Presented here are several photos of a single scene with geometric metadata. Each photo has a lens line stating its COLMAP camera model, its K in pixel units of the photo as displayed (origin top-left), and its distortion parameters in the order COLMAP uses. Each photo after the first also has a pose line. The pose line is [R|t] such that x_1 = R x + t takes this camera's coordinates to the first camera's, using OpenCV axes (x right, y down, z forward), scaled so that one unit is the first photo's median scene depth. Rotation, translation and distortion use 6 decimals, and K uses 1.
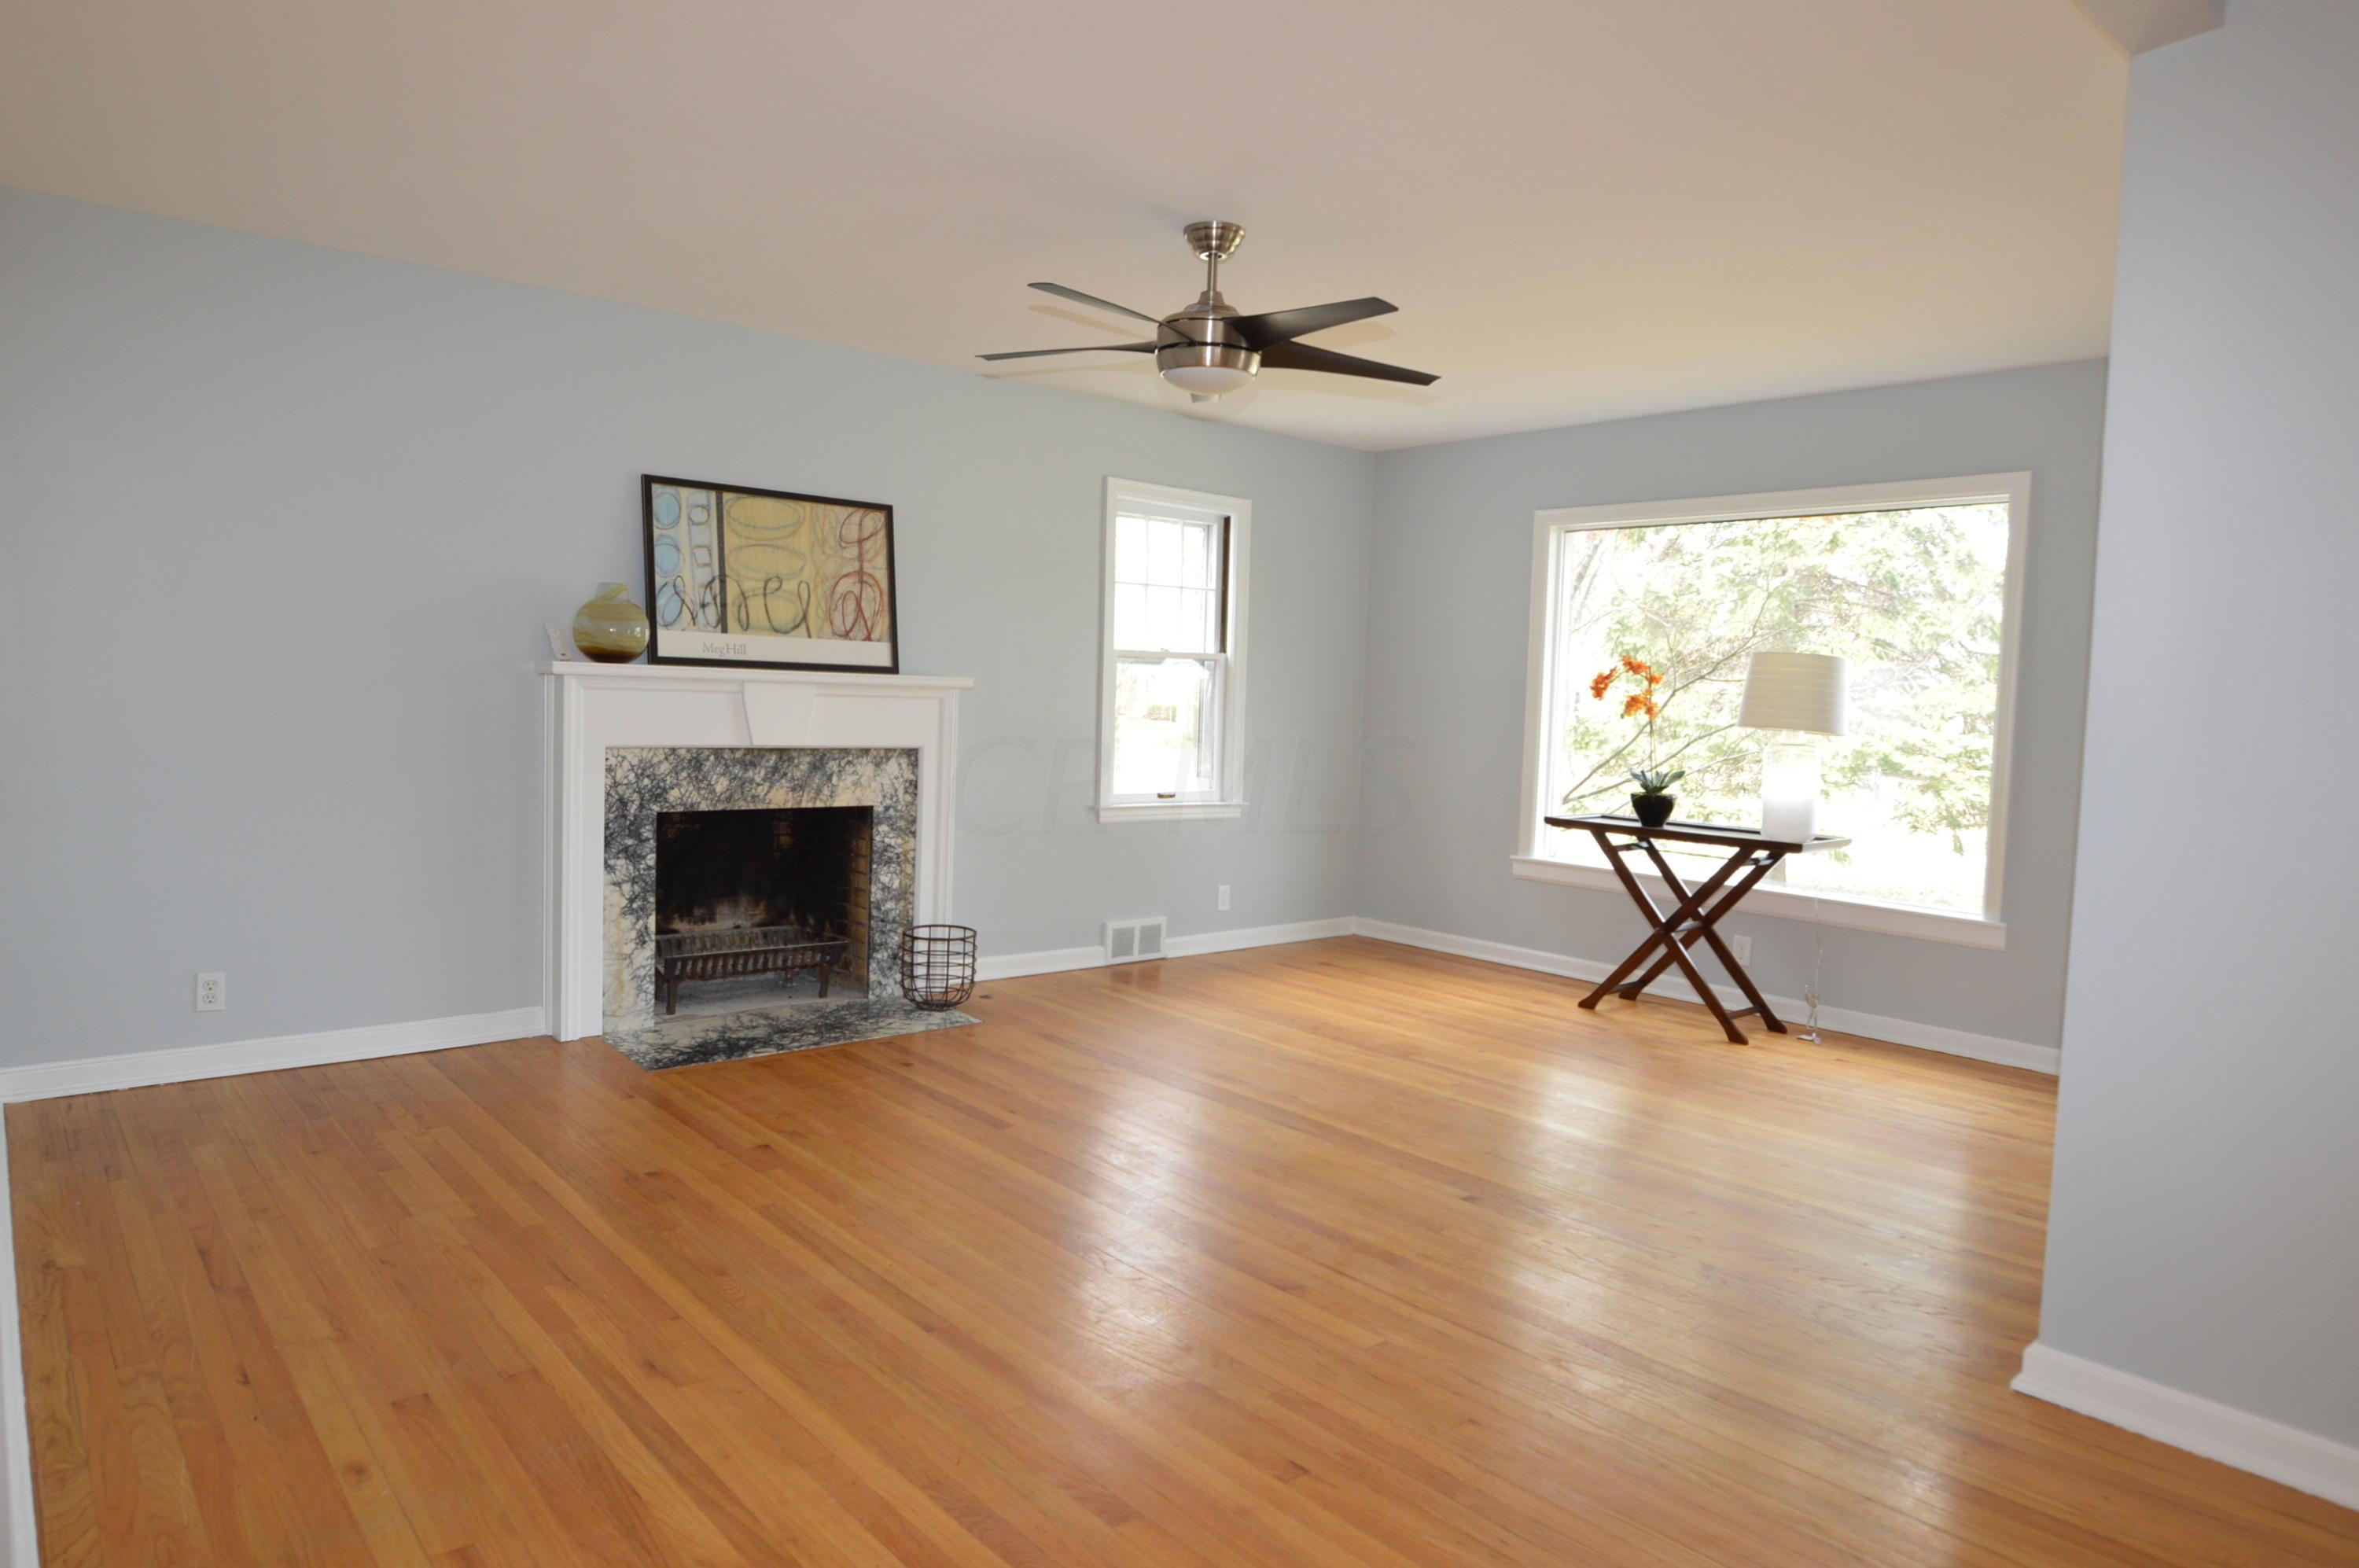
lens RADIAL K [[1407.8, 0, 1168.9], [0, 1407.8, 781.3], [0, 0, 1]] dist [-0.036080, -0.000340]
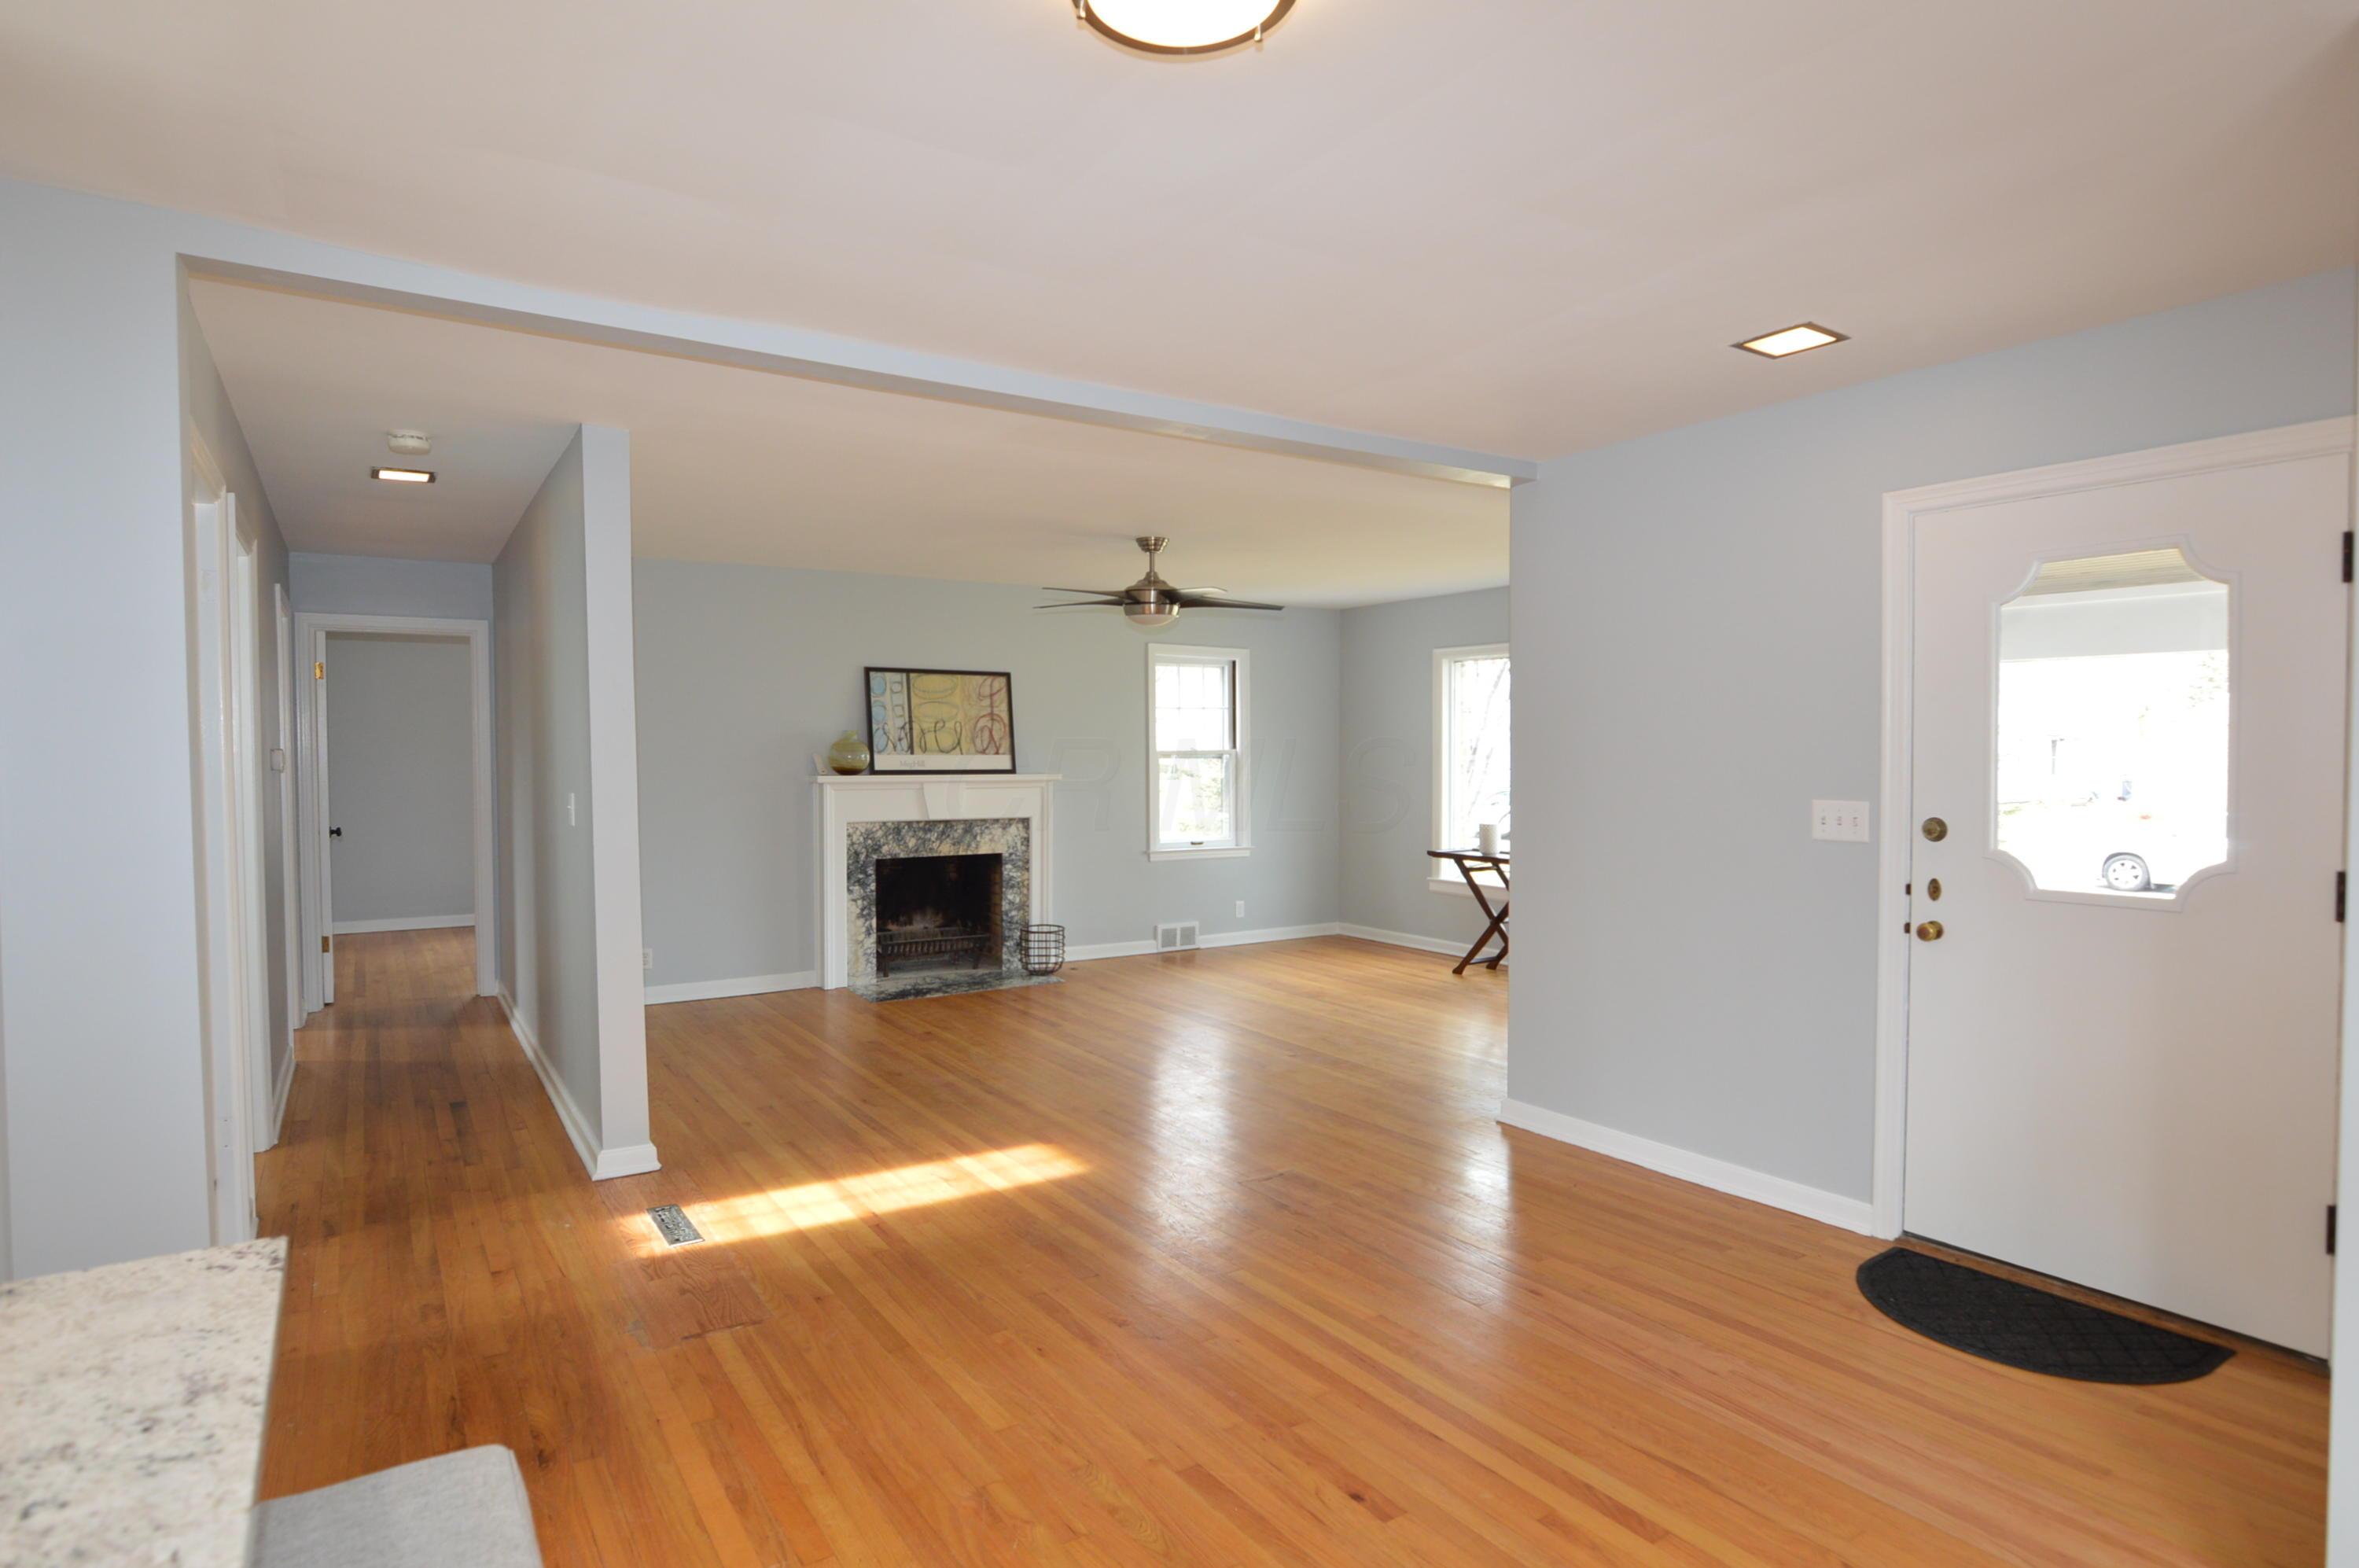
lens RADIAL K [[1249.4, 0, 1165.6], [0, 1249.4, 781.9], [0, 0, 1]] dist [-0.038542, 0.016621]
pose [[0.989863, -0.030835, -0.138639, 0.193175], [0.025102, 0.998763, -0.042914, 0.001518], [0.139791, 0.038999, 0.989413, -0.450322]]
